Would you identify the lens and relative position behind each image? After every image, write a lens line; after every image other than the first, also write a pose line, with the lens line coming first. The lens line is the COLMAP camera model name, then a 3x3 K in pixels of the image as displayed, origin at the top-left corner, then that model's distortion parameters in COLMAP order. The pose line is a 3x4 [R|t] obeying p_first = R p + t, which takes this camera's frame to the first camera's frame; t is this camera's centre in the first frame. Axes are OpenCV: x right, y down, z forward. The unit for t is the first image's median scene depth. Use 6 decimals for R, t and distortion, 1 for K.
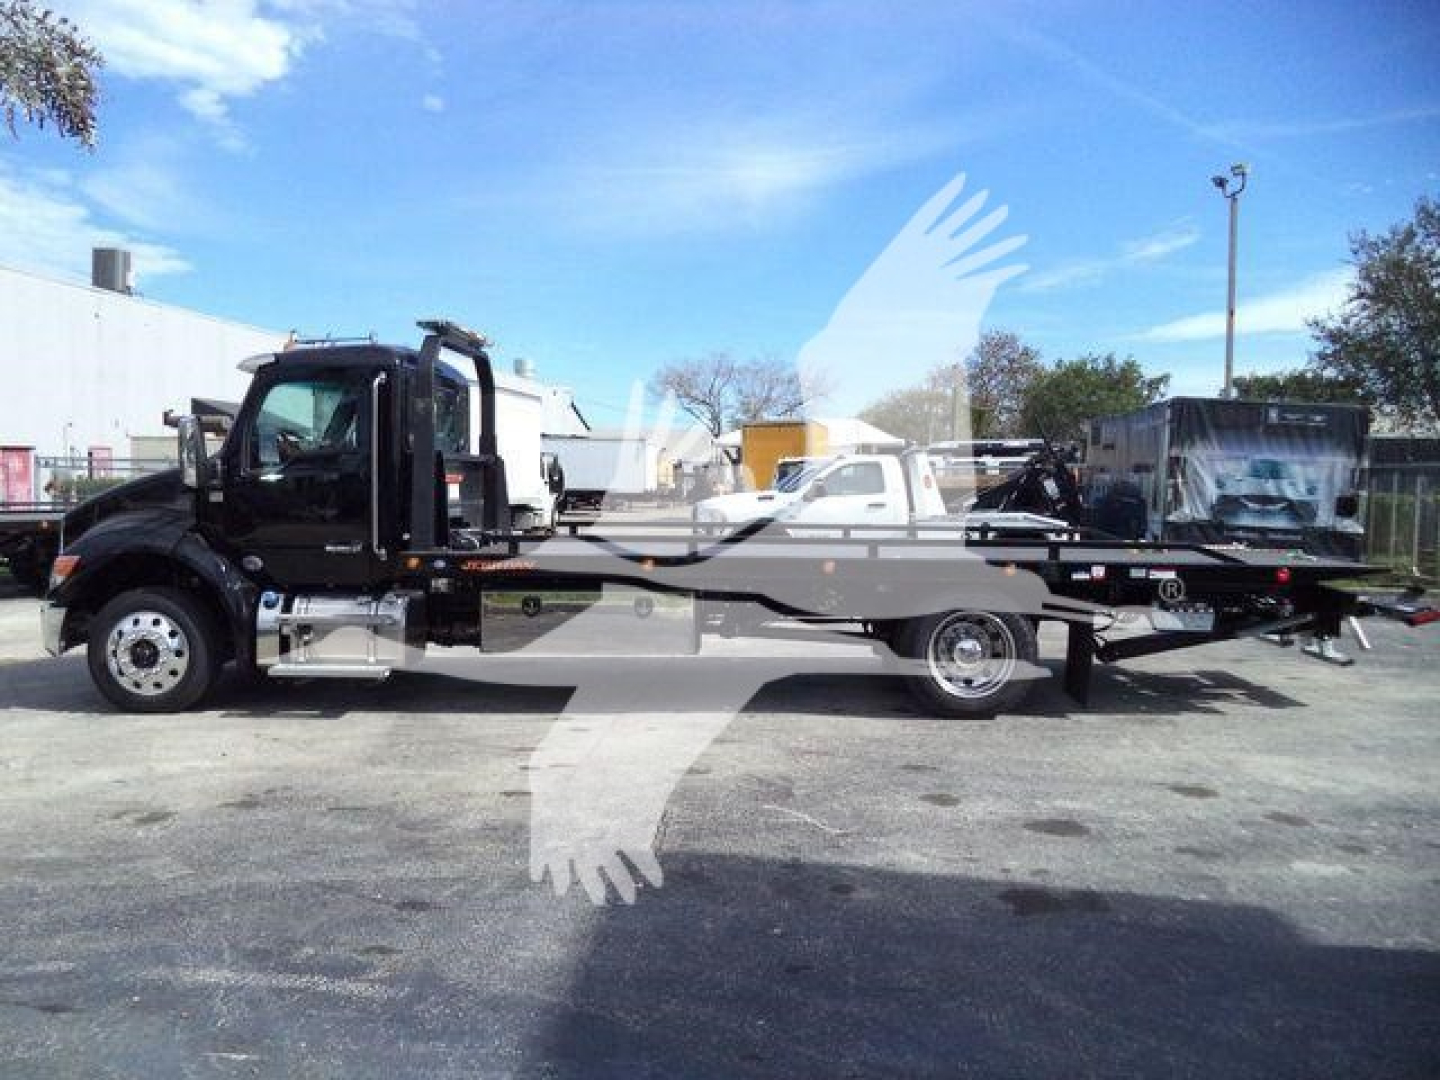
lens RADIAL K [[1146.1, 0, 736.6], [0, 1146.1, 537.4], [0, 0, 1]] dist [-0.037163, -0.002658]
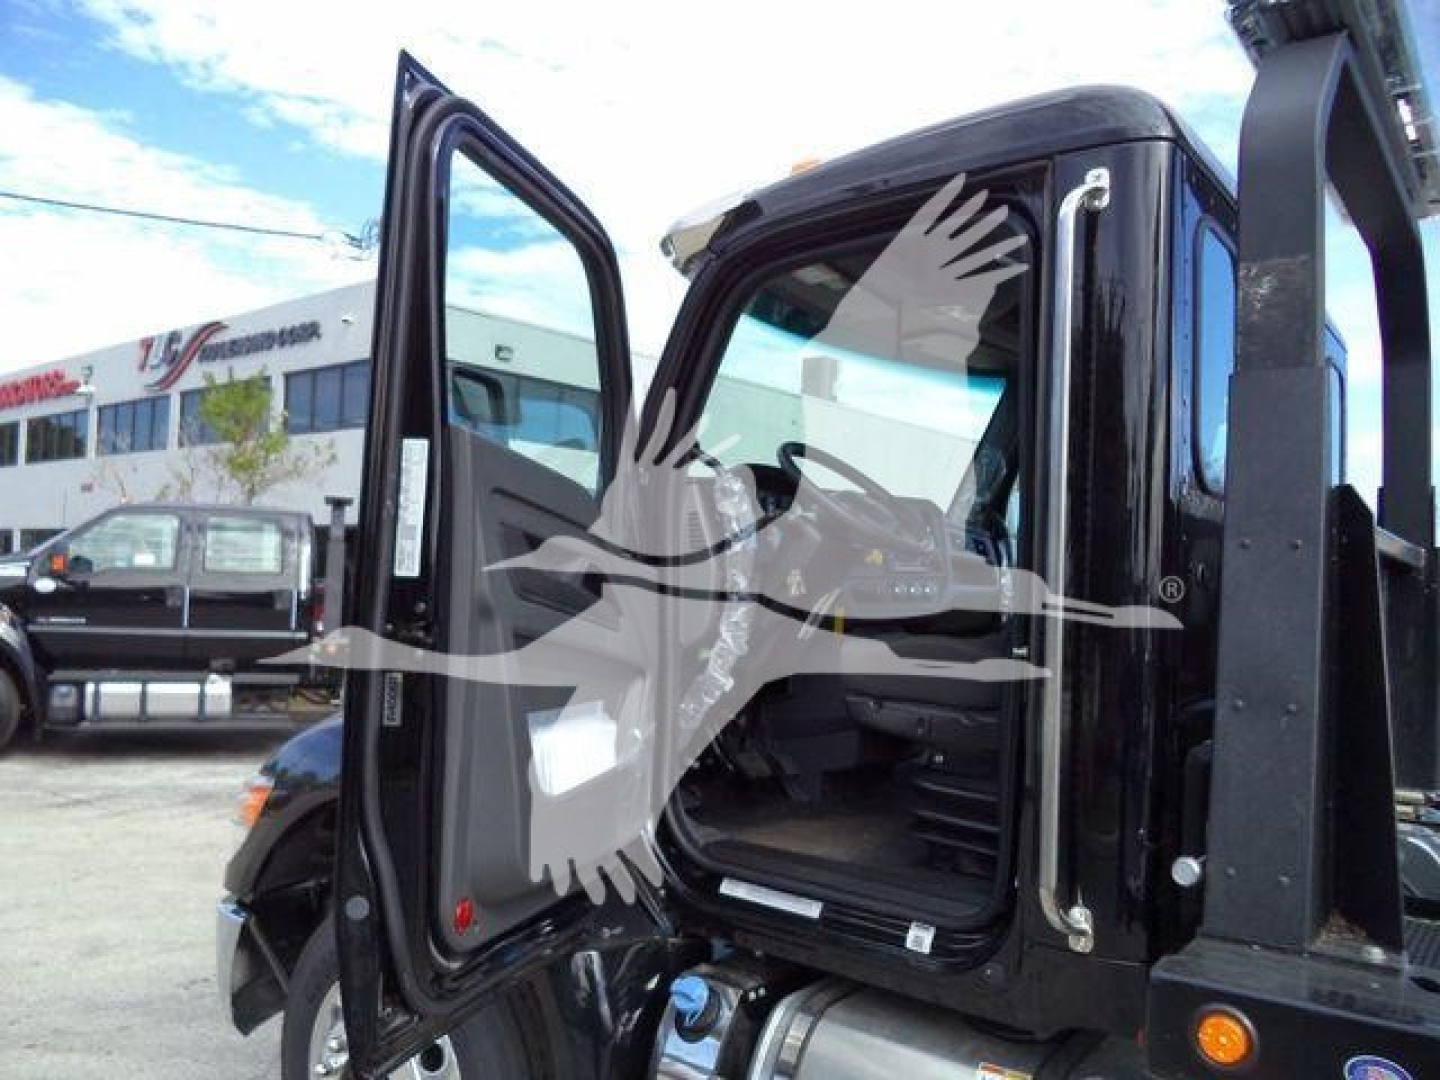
lens RADIAL K [[1198.2, 0, 720.0], [0, 1198.2, 540.0], [0, 0, 1]] dist [-0.038112, 0.011123]
pose [[0.821602, -0.004274, -0.570046, -0.230299], [-0.060924, 0.993586, -0.095259, -0.034609], [0.566797, 0.112994, 0.816072, 0.747555]]
